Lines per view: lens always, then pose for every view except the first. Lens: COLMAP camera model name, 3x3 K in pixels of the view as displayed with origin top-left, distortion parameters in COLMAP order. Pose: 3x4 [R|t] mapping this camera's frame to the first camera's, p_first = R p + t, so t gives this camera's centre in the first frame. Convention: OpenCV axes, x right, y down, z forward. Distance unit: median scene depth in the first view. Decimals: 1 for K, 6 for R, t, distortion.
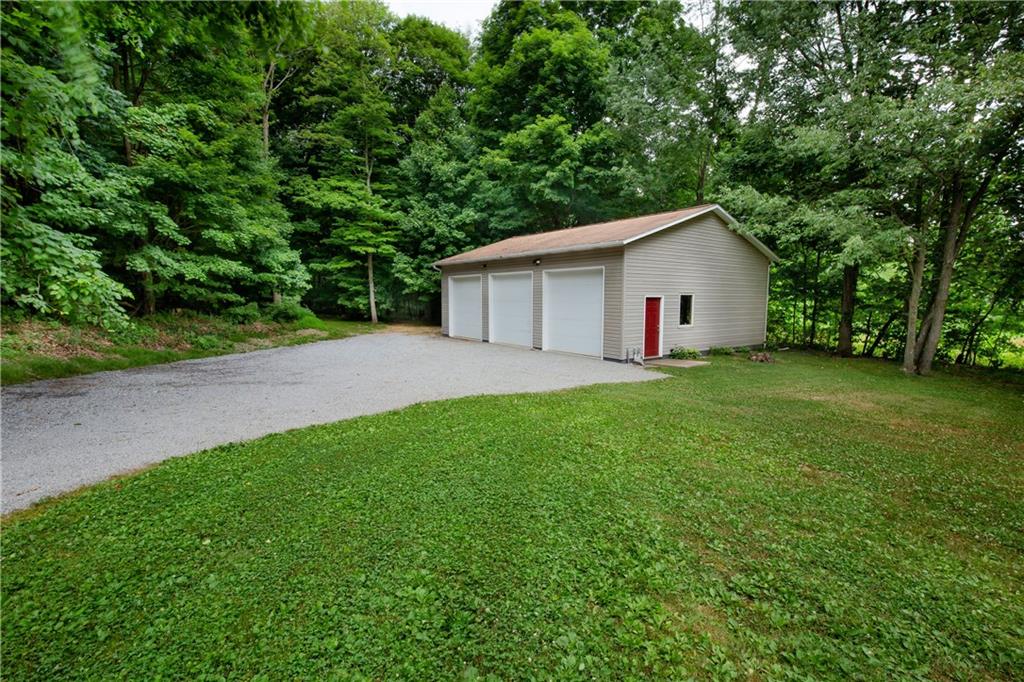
lens RADIAL K [[466.3, 0, 510.8], [0, 466.3, 339.3], [0, 0, 1]] dist [-0.007206, 0.000700]
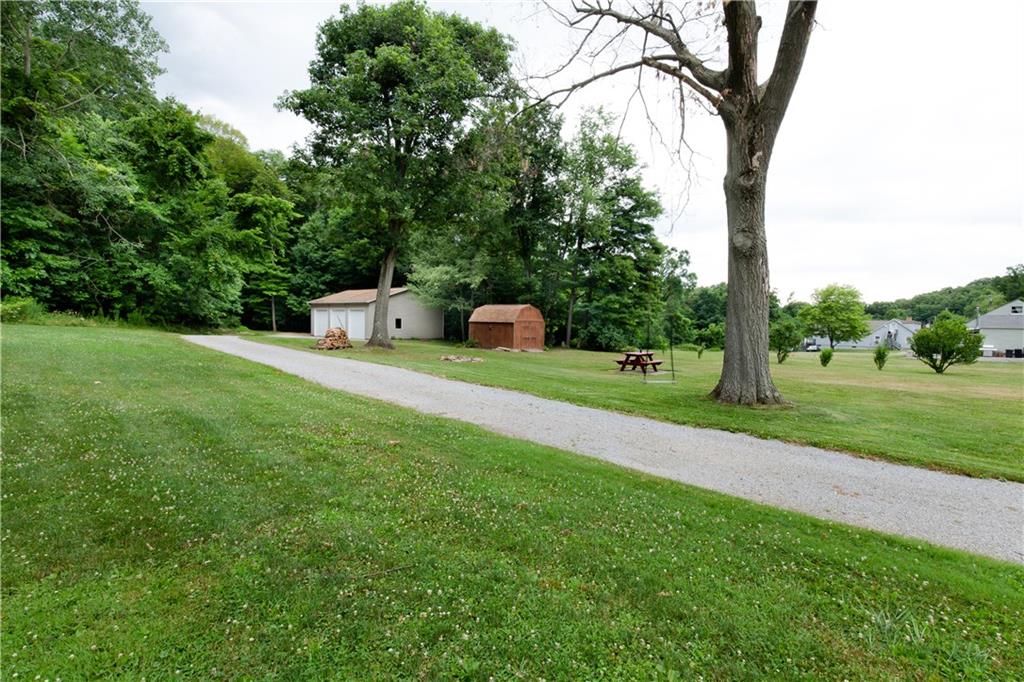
lens RADIAL K [[466.3, 0, 515.4], [0, 466.3, 337.5], [0, 0, 1]] dist [-0.007206, 0.000700]
pose [[0.974675, 0.009712, 0.223414, 0.251494], [0.002965, 0.998407, -0.056338, 0.106894], [-0.223605, 0.055573, 0.973094, -1.118496]]
